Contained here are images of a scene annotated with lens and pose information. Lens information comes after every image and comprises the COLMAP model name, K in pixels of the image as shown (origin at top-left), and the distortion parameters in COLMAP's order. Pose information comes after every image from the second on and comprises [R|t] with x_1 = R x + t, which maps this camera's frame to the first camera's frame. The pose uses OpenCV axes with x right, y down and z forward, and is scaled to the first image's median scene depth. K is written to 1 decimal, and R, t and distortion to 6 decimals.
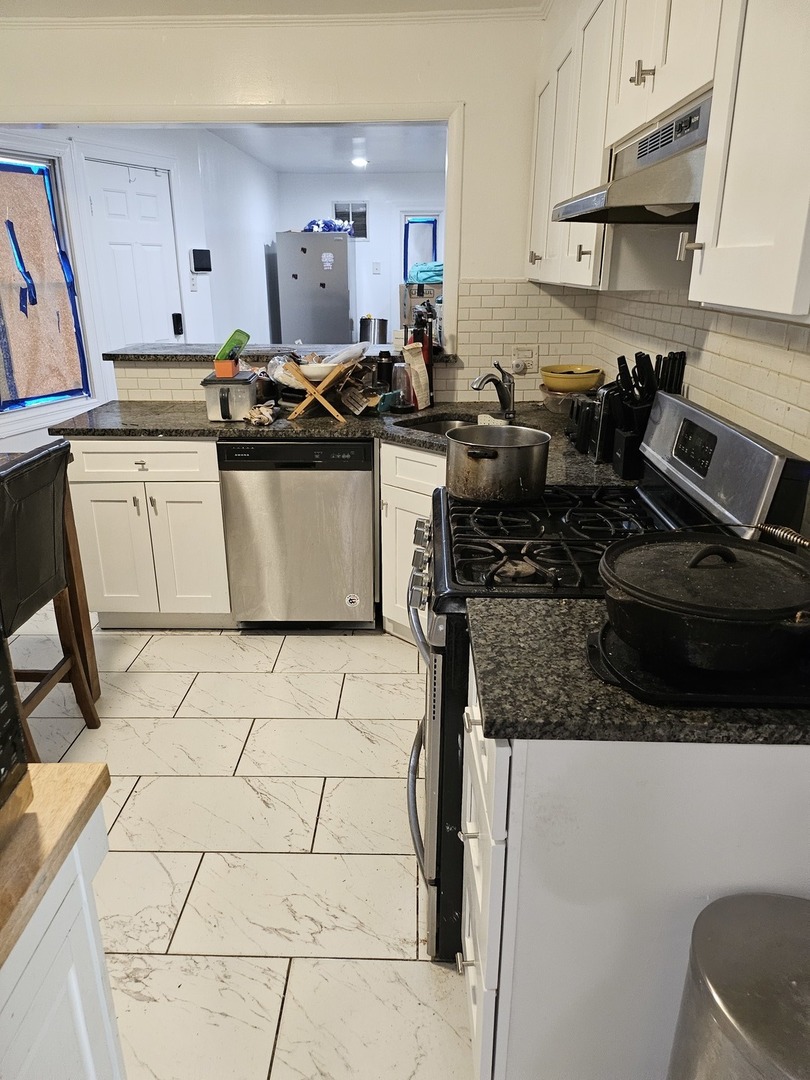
lens RADIAL K [[762.7, 0, 397.8], [0, 762.7, 545.3], [0, 0, 1]] dist [0.069569, -0.086809]
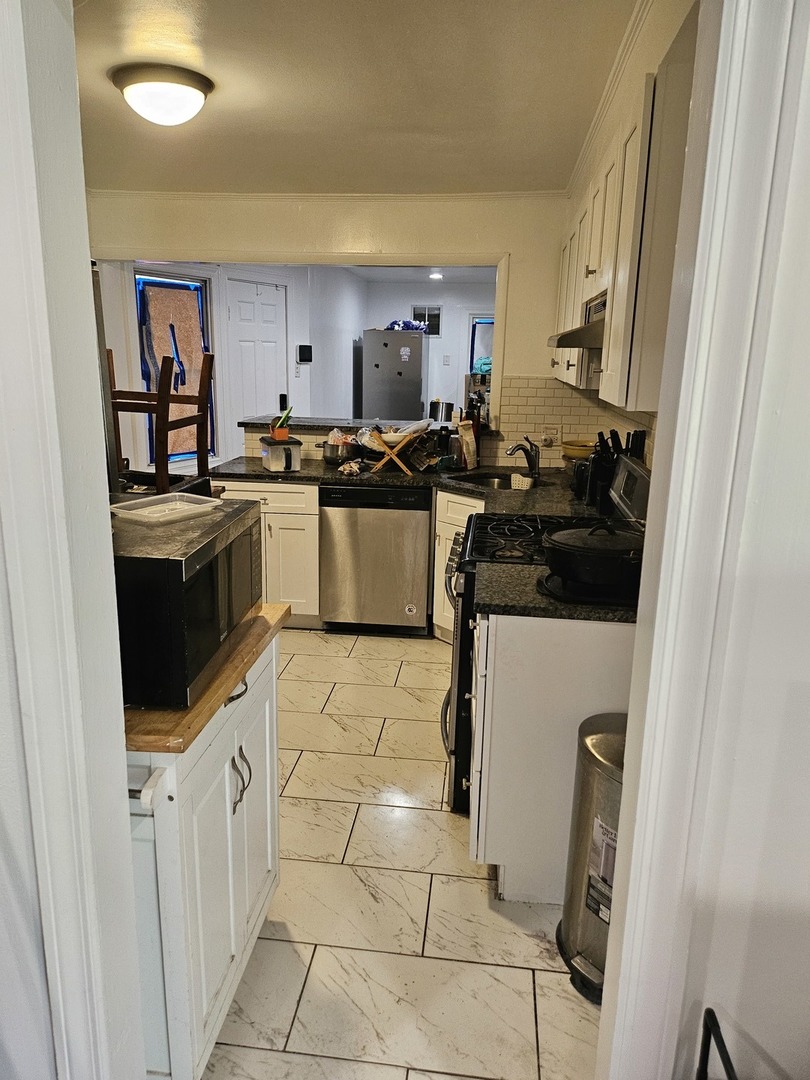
lens RADIAL K [[762.7, 0, 397.8], [0, 762.7, 545.3], [0, 0, 1]] dist [0.069569, -0.086809]
pose [[0.995369, 0.044981, -0.084956, 0.025372], [-0.053400, 0.993595, -0.099585, 0.093551], [0.079933, 0.103661, 0.991396, -0.317974]]
